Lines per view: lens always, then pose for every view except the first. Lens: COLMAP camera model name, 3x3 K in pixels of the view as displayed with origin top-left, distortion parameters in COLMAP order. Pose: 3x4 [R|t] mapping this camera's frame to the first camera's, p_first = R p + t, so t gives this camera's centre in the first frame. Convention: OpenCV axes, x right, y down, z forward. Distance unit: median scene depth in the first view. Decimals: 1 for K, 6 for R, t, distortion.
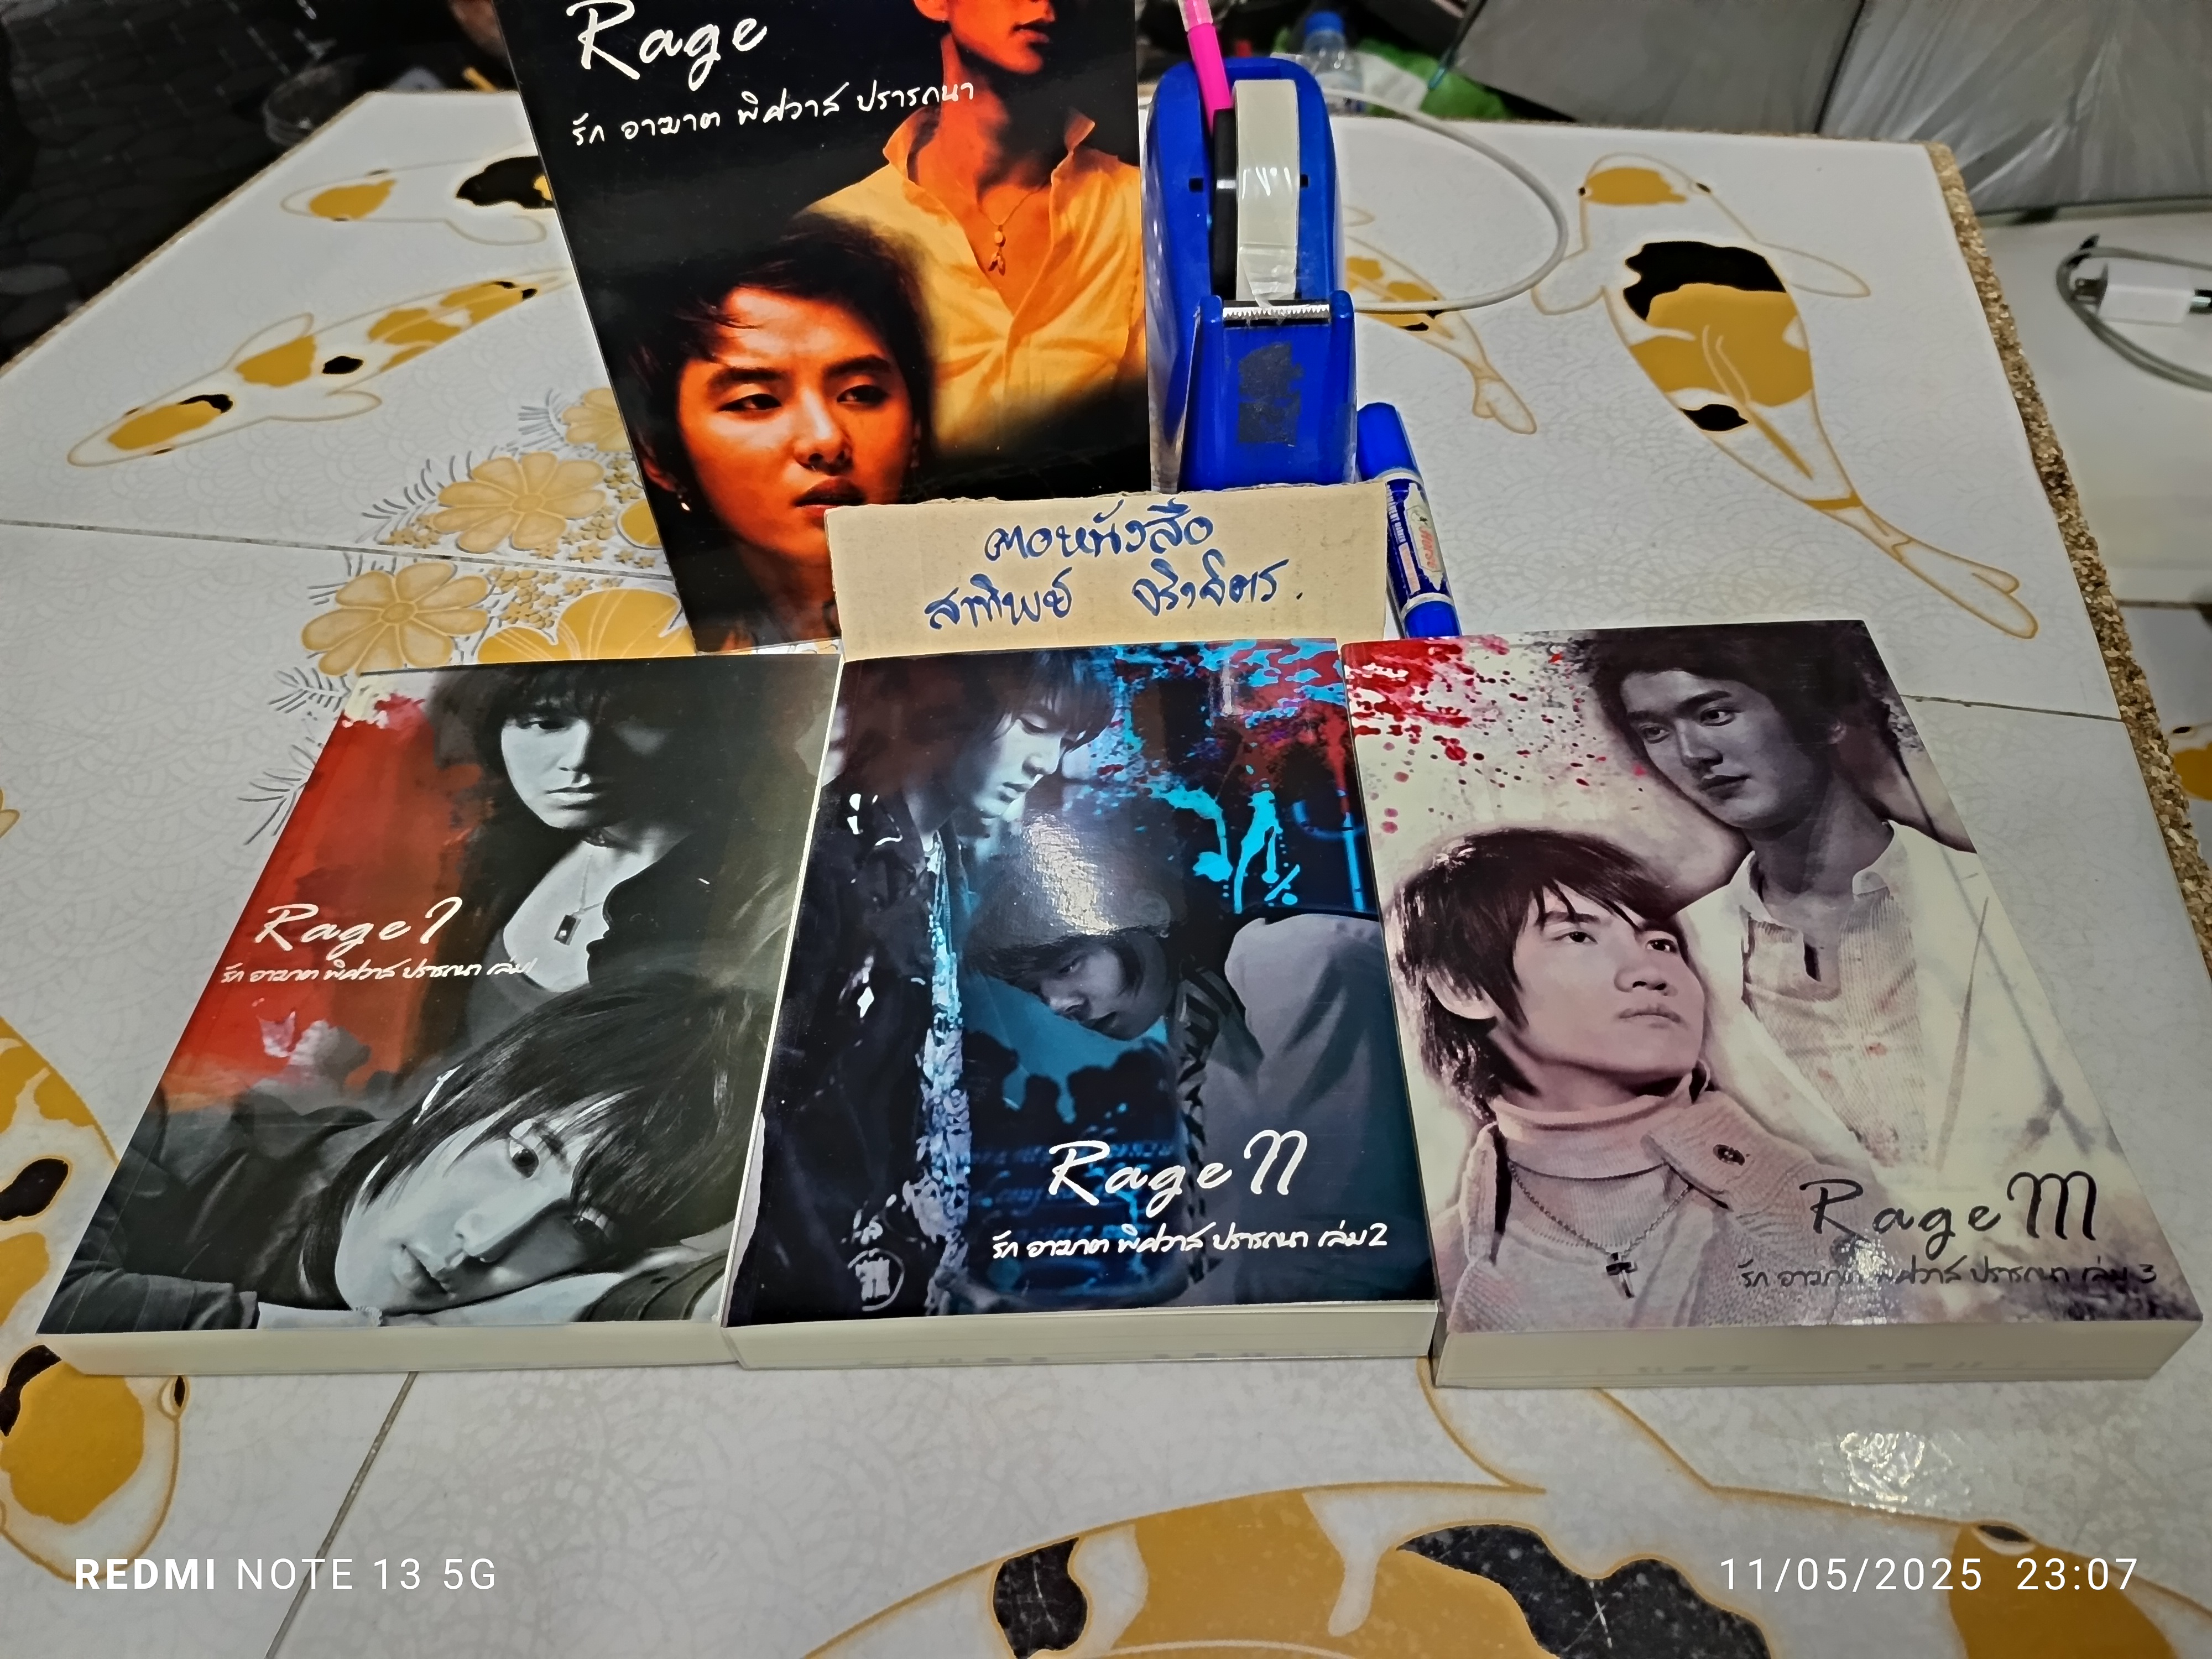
lens RADIAL K [[1551.4, 0, 1115.4], [0, 1551.4, 827.9], [0, 0, 1]] dist [-0.002587, -0.010154]
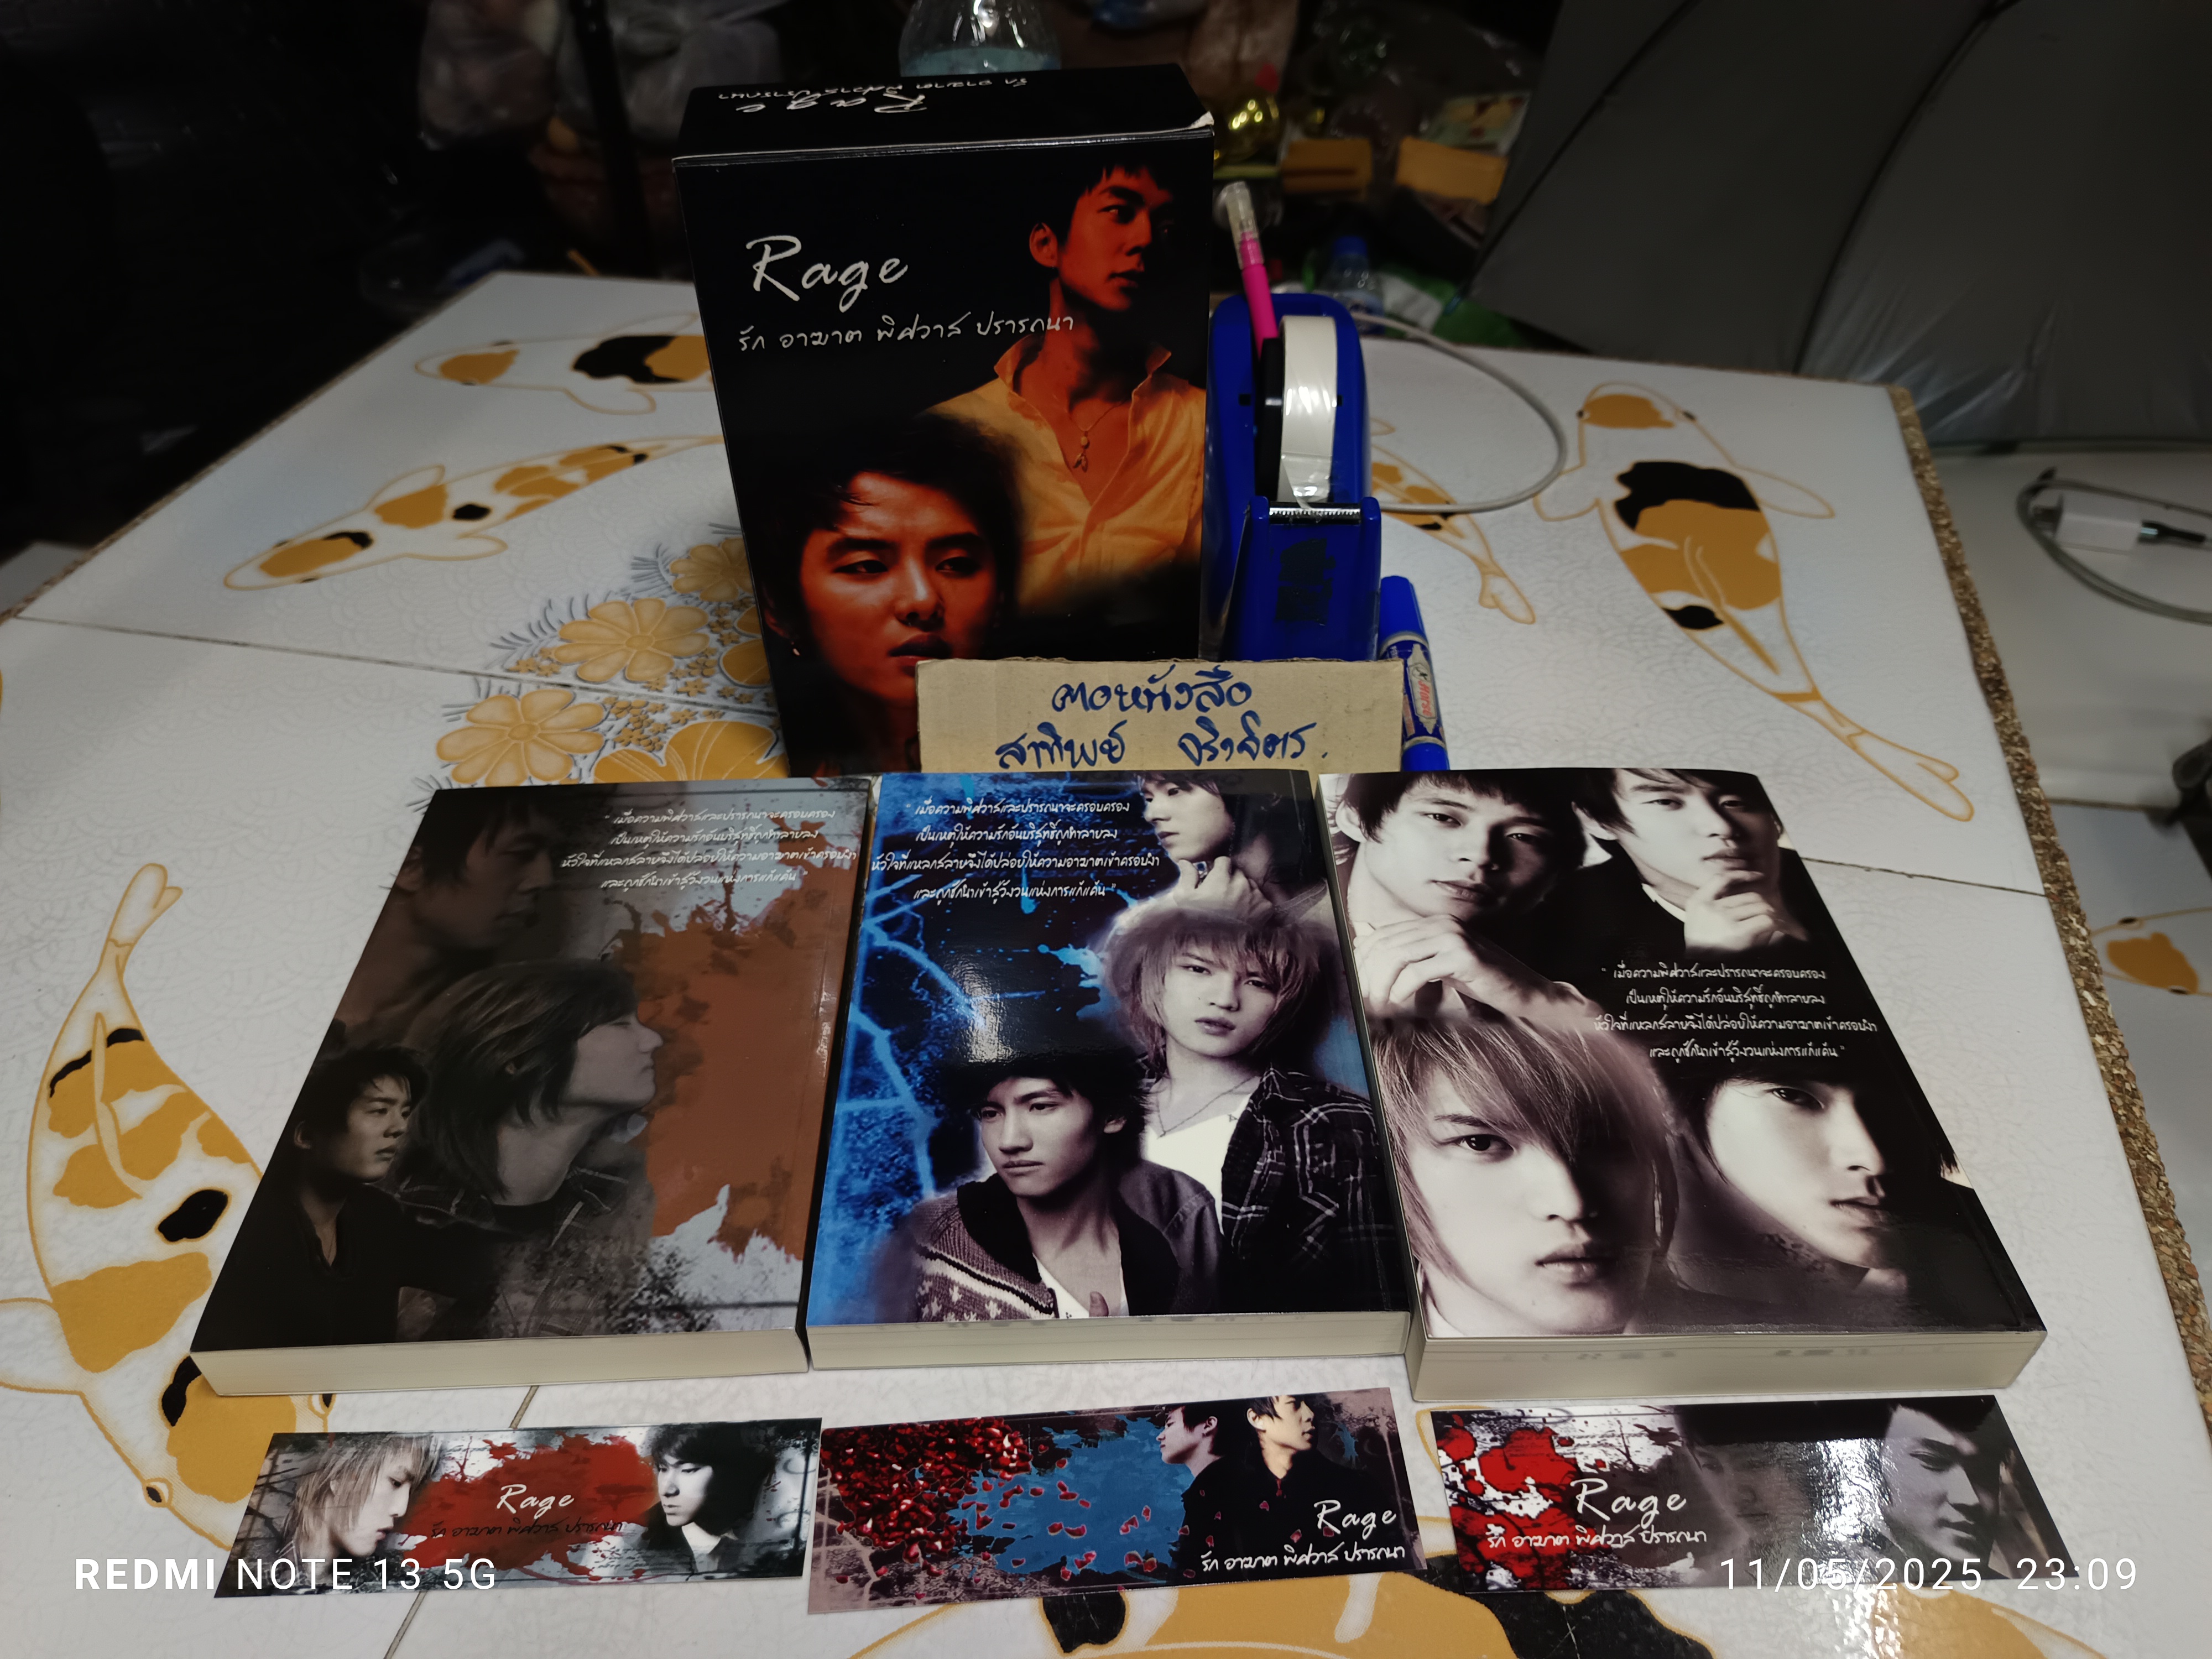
lens RADIAL K [[1548.4, 0, 1116.0], [0, 1548.4, 830.4], [0, 0, 1]] dist [0.041125, -0.080134]
pose [[0.998872, 0.047425, 0.002205, -0.034503], [-0.046945, 0.993569, -0.103042, 0.030965], [-0.007078, 0.102822, 0.994675, -0.129571]]
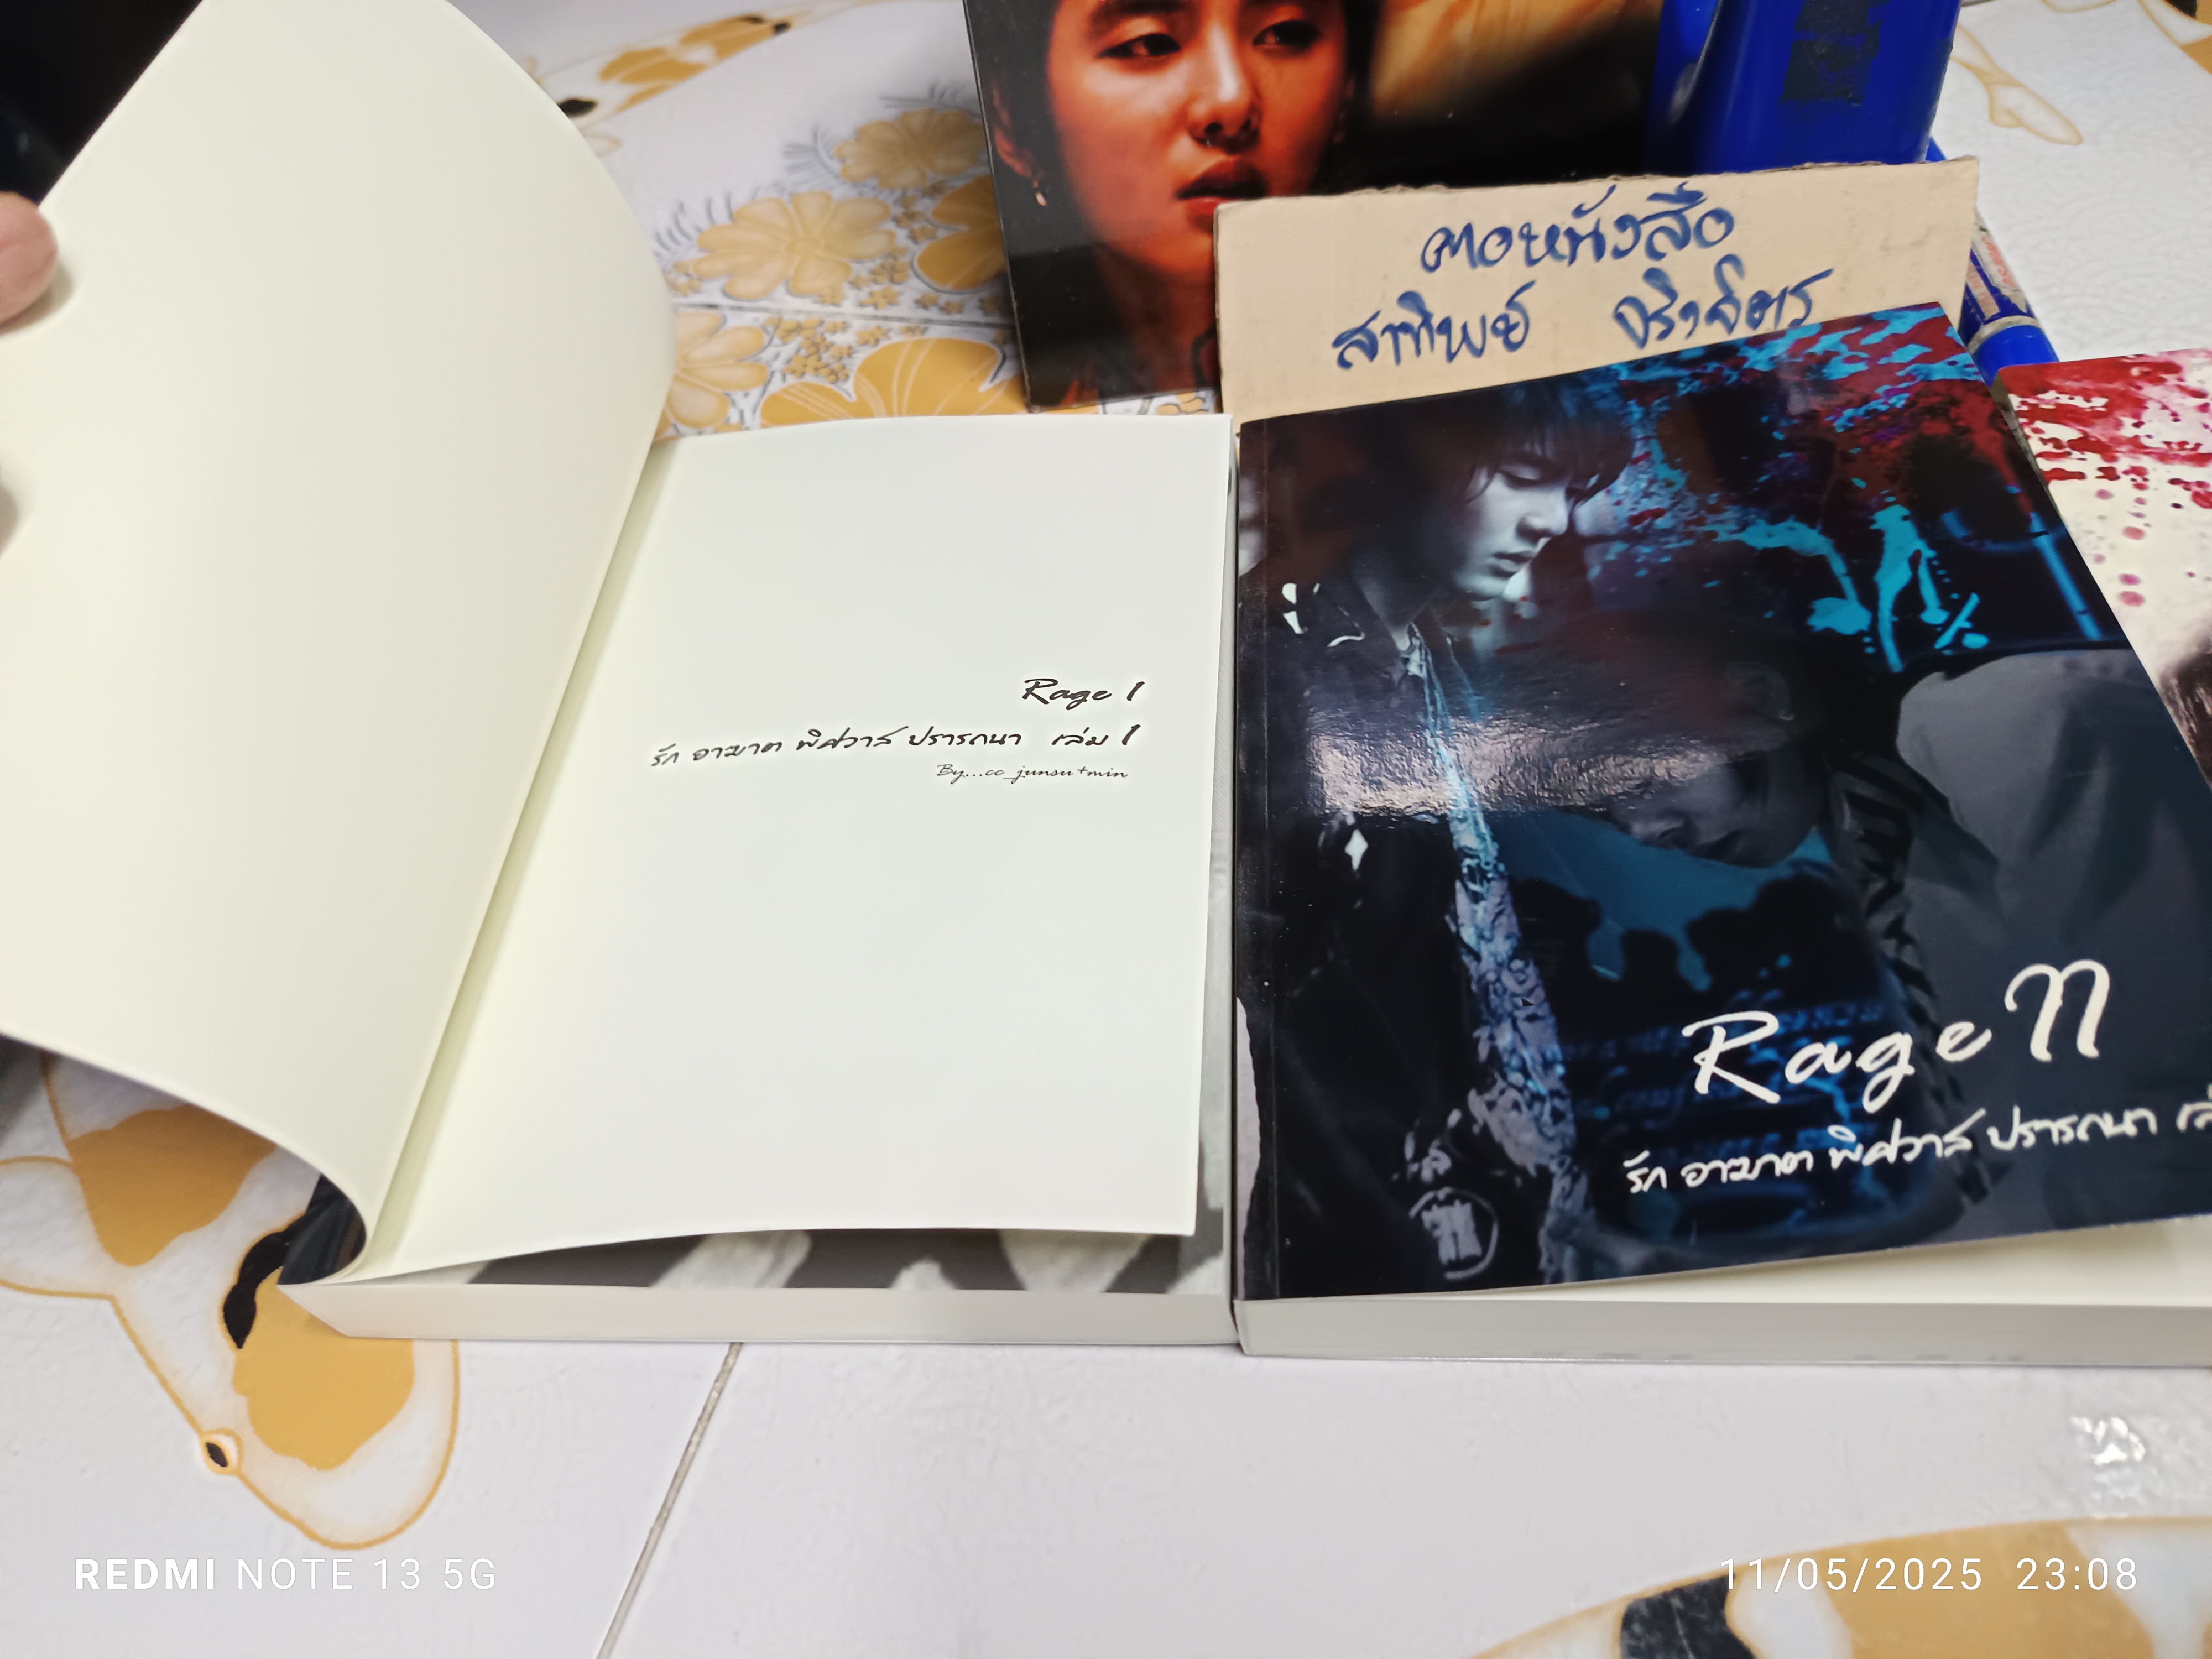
lens RADIAL K [[1569.1, 0, 1106.0], [0, 1569.1, 829.5], [0, 0, 1]] dist [-0.011828, -0.005610]
pose [[0.995787, 0.021991, -0.089017, -0.161656], [-0.017318, 0.998448, 0.052933, 0.063292], [0.090043, -0.051168, 0.994623, 0.199507]]
